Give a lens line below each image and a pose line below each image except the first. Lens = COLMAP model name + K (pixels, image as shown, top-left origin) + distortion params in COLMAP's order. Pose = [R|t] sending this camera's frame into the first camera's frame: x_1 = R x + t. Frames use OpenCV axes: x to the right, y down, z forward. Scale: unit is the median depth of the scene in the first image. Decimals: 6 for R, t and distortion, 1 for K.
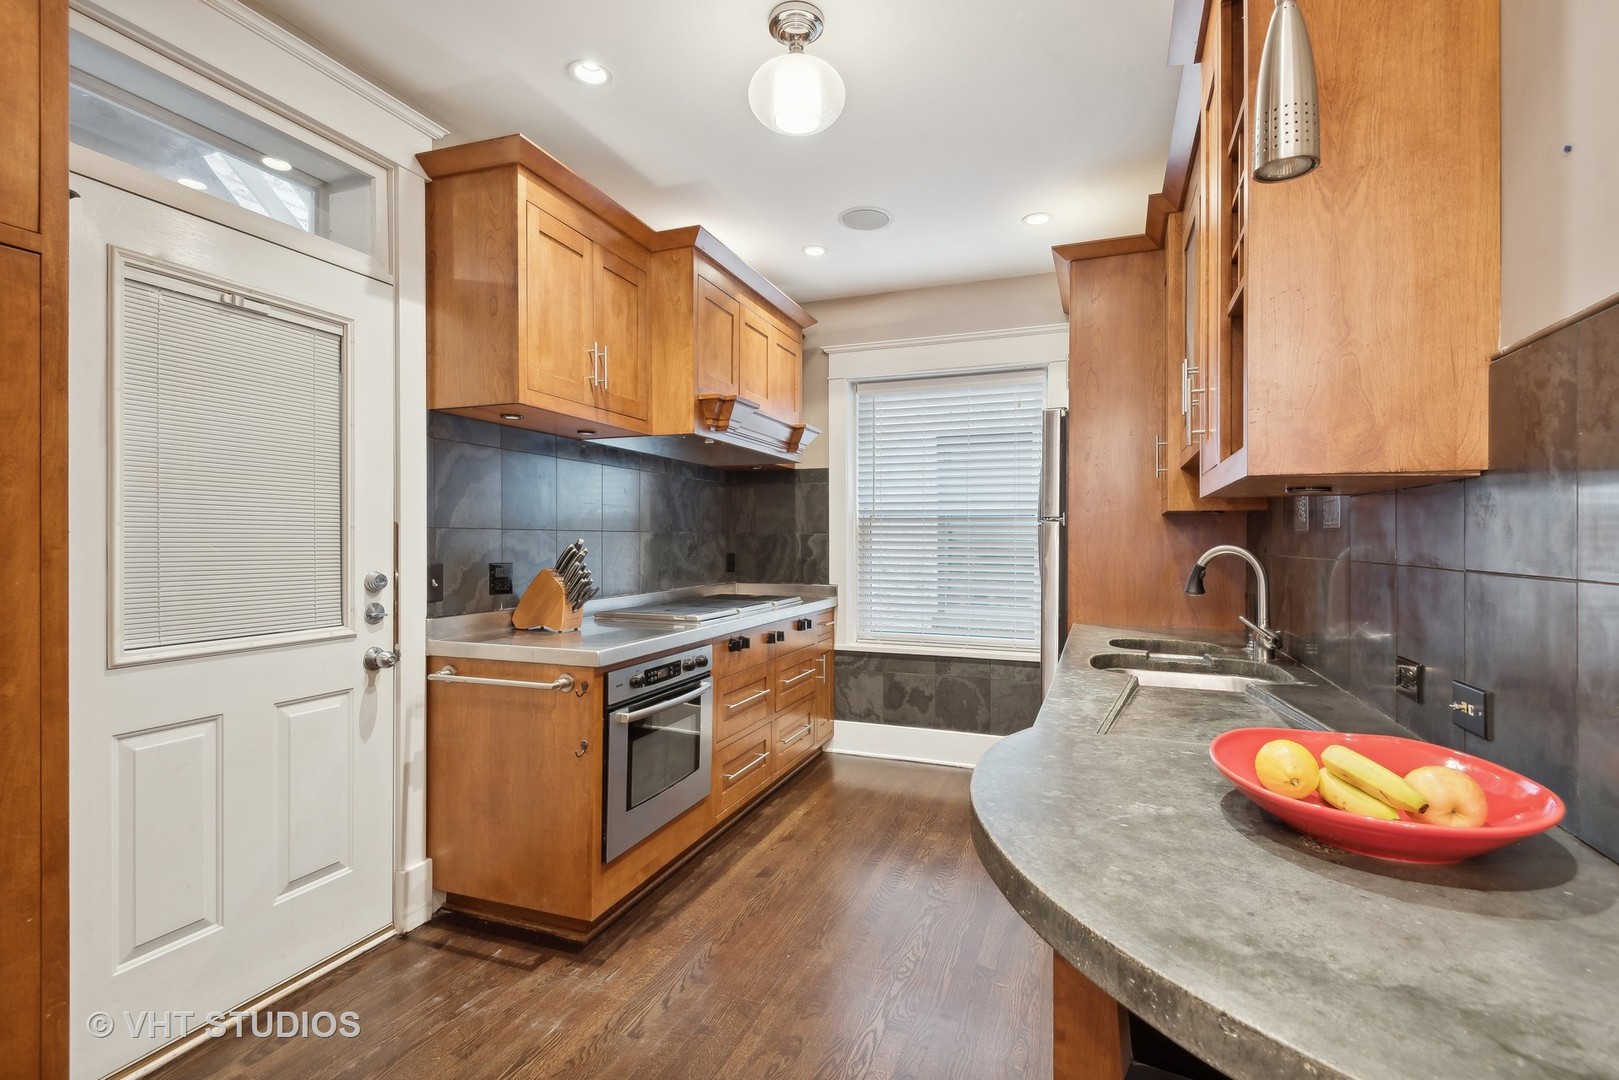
lens RADIAL K [[737.7, 0, 814.4], [0, 737.7, 540.0], [0, 0, 1]] dist [0.042876, -0.030276]
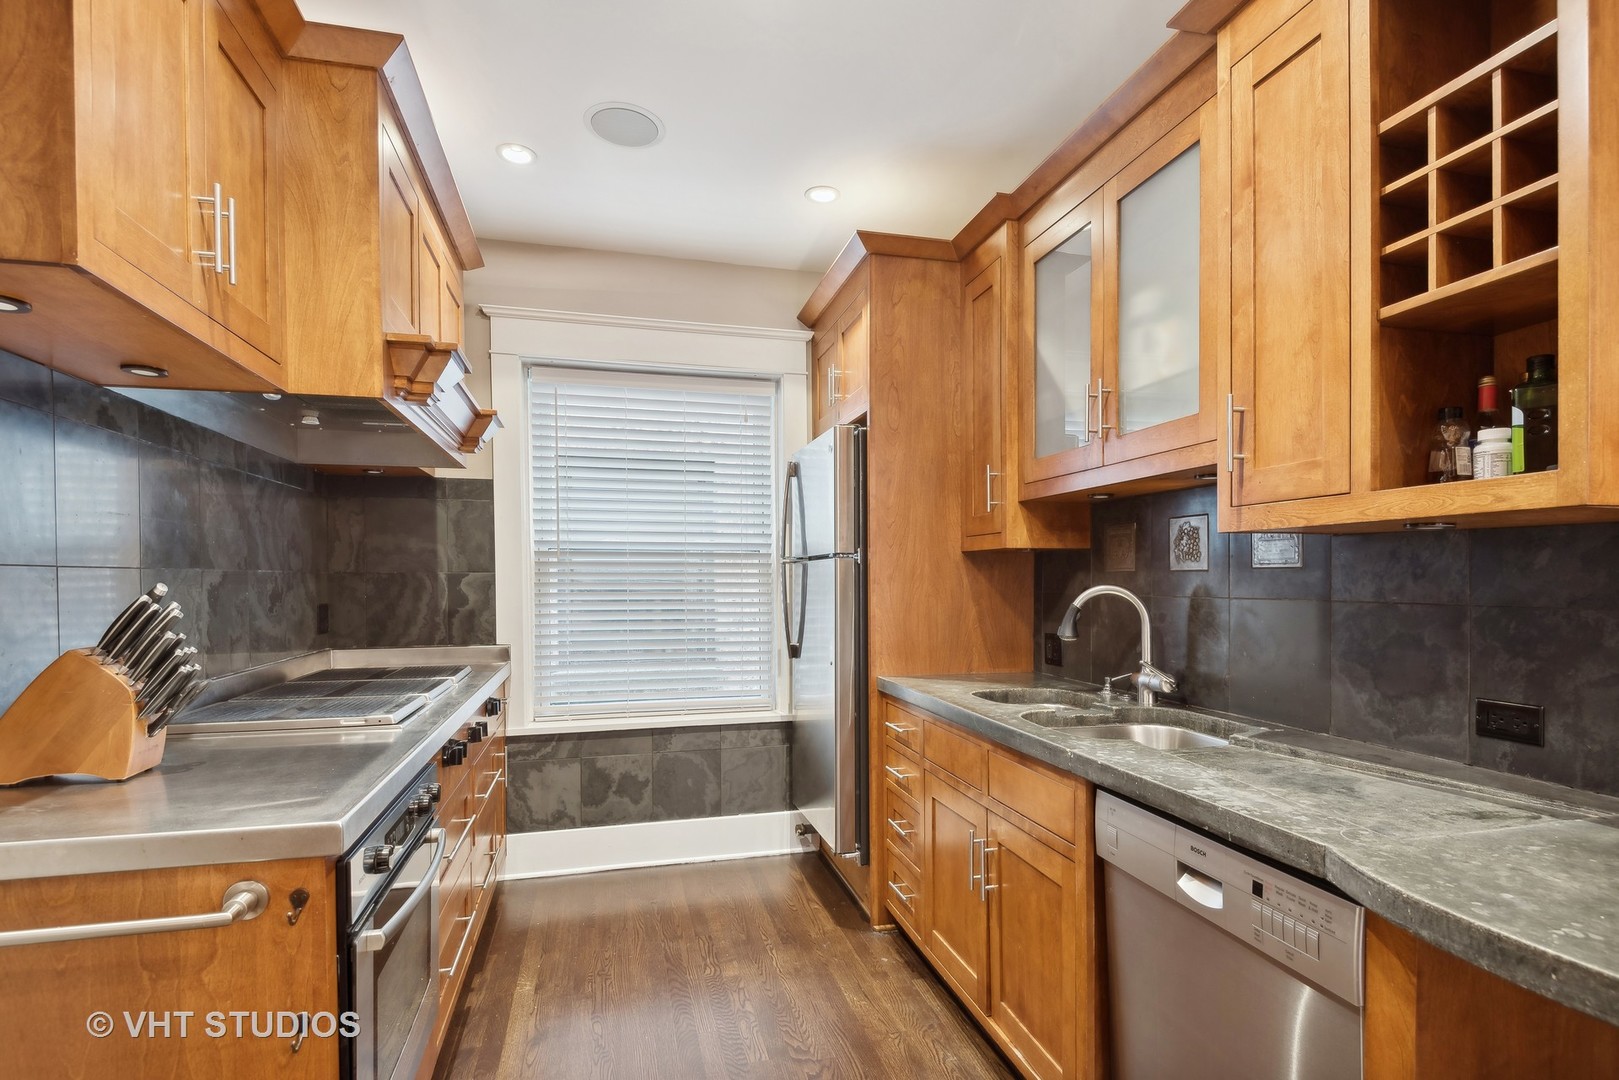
lens RADIAL K [[791.0, 0, 813.3], [0, 791.0, 591.5], [0, 0, 1]] dist [0.026173, -0.023720]
pose [[0.814932, -0.014787, 0.579367, -0.180777], [0.005756, 0.999832, 0.017421, -0.002293], [-0.579527, -0.010862, 0.814880, 0.217384]]
